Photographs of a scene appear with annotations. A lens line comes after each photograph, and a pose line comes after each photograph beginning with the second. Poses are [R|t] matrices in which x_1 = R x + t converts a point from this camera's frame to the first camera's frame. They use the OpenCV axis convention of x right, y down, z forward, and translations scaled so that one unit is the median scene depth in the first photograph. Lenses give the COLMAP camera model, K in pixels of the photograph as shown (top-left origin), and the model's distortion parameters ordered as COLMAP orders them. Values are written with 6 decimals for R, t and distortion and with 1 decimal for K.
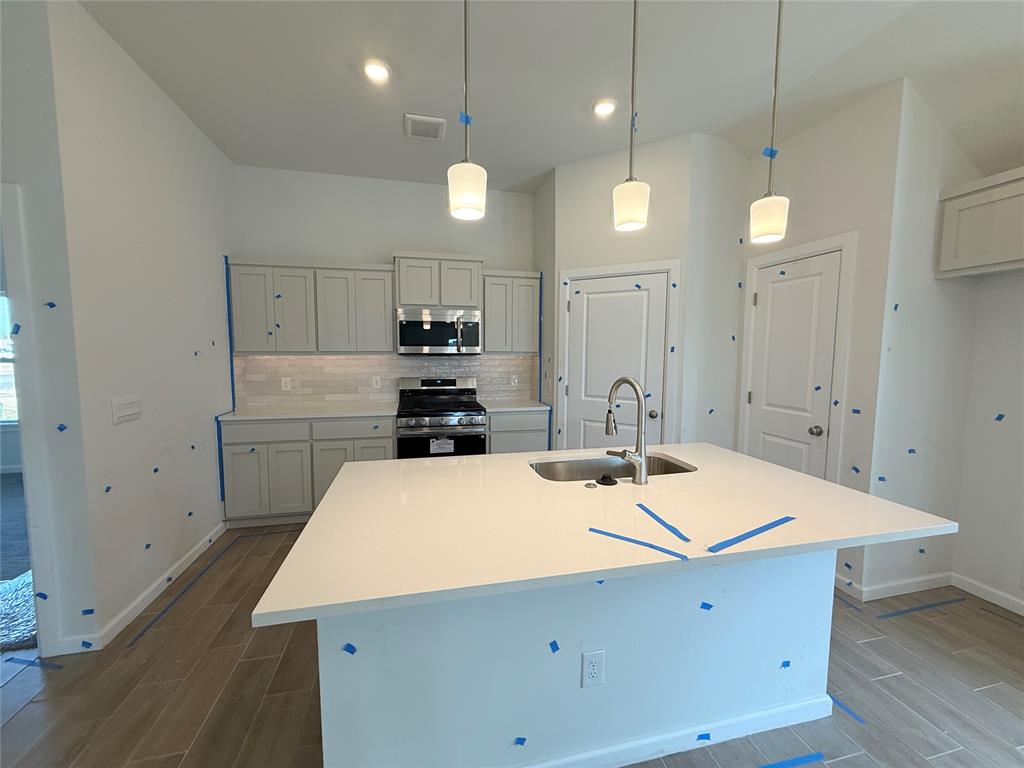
lens RADIAL K [[410.0, 0, 511.1], [0, 410.0, 382.8], [0, 0, 1]] dist [0.002235, -0.000584]
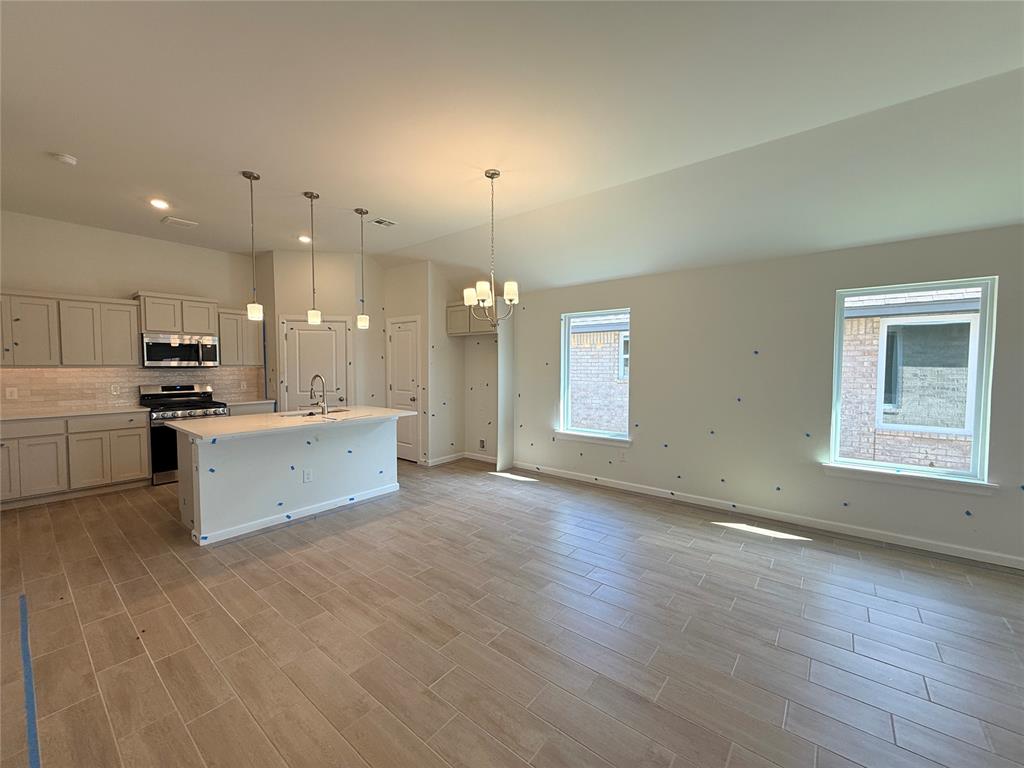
lens RADIAL K [[410.0, 0, 510.1], [0, 410.0, 383.6], [0, 0, 1]] dist [0.002235, -0.000584]
pose [[0.789851, -0.030549, 0.612537, -0.158383], [0.049814, 0.998654, -0.014428, 0.065536], [-0.611272, 0.041909, 0.790310, -0.812825]]
